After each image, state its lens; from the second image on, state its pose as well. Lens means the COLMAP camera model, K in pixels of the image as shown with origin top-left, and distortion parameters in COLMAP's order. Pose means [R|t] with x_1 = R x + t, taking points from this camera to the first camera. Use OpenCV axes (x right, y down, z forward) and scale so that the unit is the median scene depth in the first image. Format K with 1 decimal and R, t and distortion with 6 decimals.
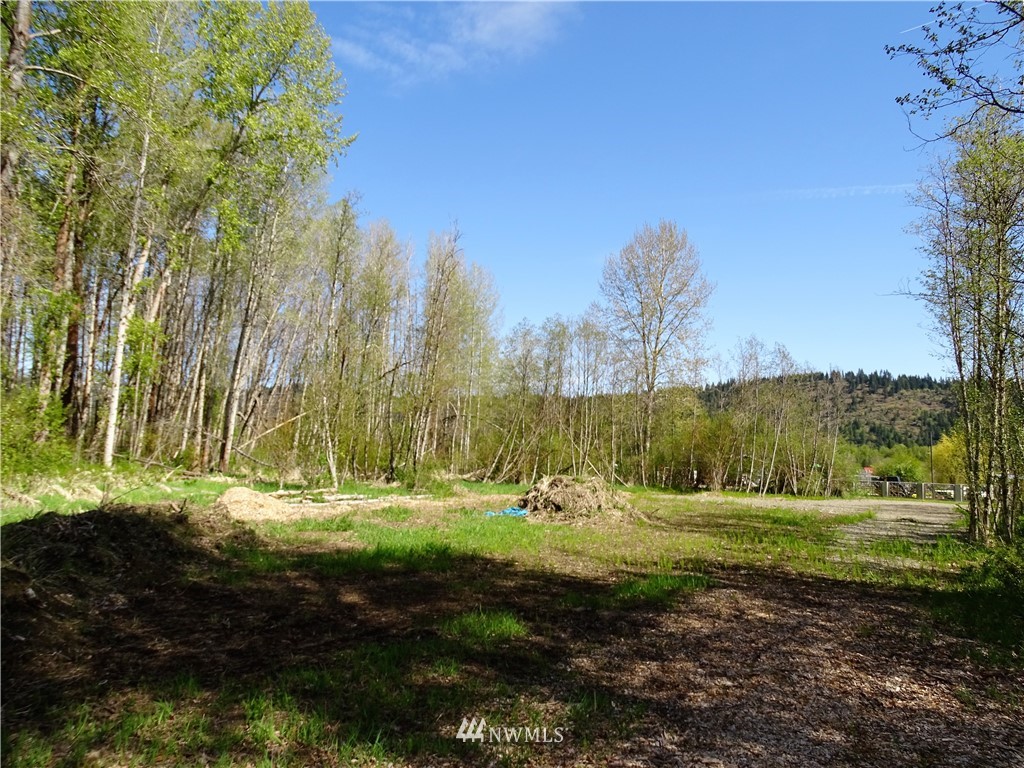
lens RADIAL K [[745.1, 0, 511.9], [0, 745.1, 386.2], [0, 0, 1]] dist [0.000534, -0.004432]
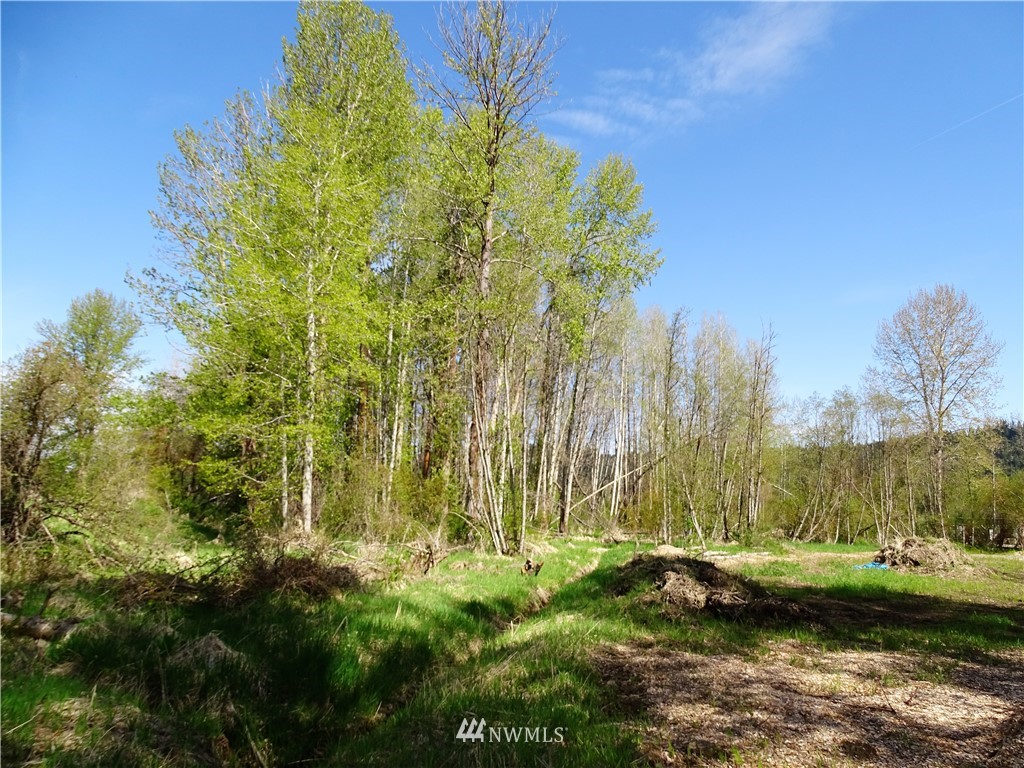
lens RADIAL K [[745.1, 0, 512.0], [0, 745.1, 381.9], [0, 0, 1]] dist [0.000534, -0.004432]
pose [[0.955565, -0.057774, -0.289063, -0.086014], [0.034269, 0.995729, -0.085730, -0.024374], [0.292781, 0.072015, 0.953464, -0.178797]]
